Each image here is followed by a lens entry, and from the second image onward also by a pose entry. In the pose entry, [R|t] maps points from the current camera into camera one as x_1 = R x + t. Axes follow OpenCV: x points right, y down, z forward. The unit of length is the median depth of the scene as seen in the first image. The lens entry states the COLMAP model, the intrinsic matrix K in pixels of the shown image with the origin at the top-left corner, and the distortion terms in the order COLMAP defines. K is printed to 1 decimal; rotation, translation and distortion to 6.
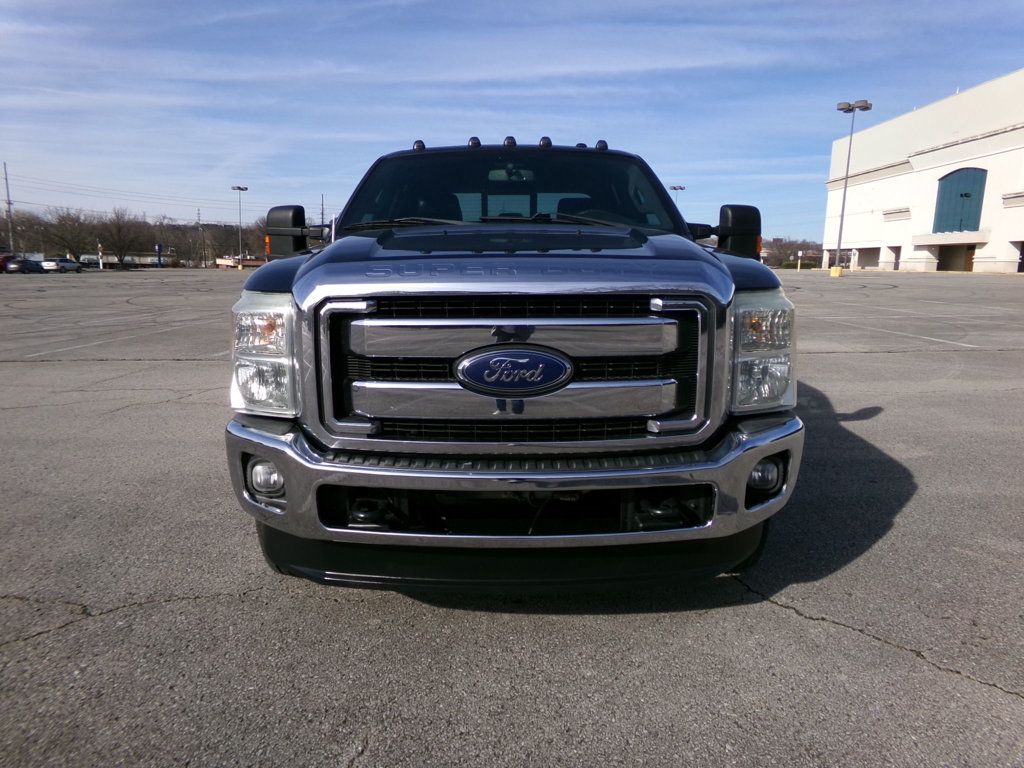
lens RADIAL K [[728.2, 0, 512.0], [0, 728.2, 384.0], [0, 0, 1]] dist [0.006664, 0.007798]
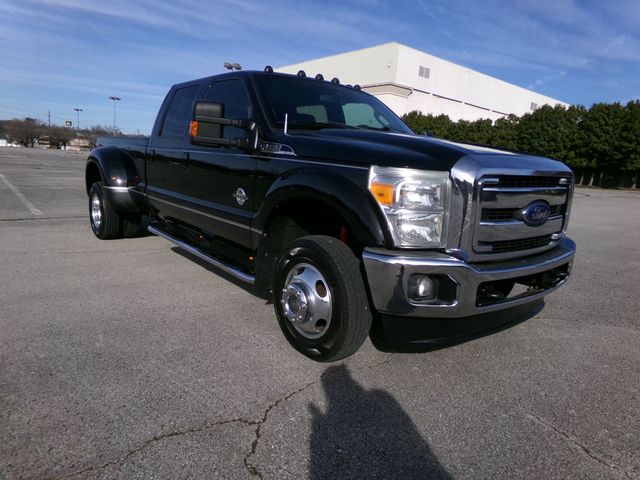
lens RADIAL K [[455.1, 0, 320.0], [0, 455.1, 240.0], [0, 0, 1]] dist [0.006664, 0.007798]
pose [[0.754045, -0.070984, 0.652976, -0.903285], [0.052839, 0.997477, 0.047417, -0.026736], [-0.654694, -0.001252, 0.755893, 0.310388]]
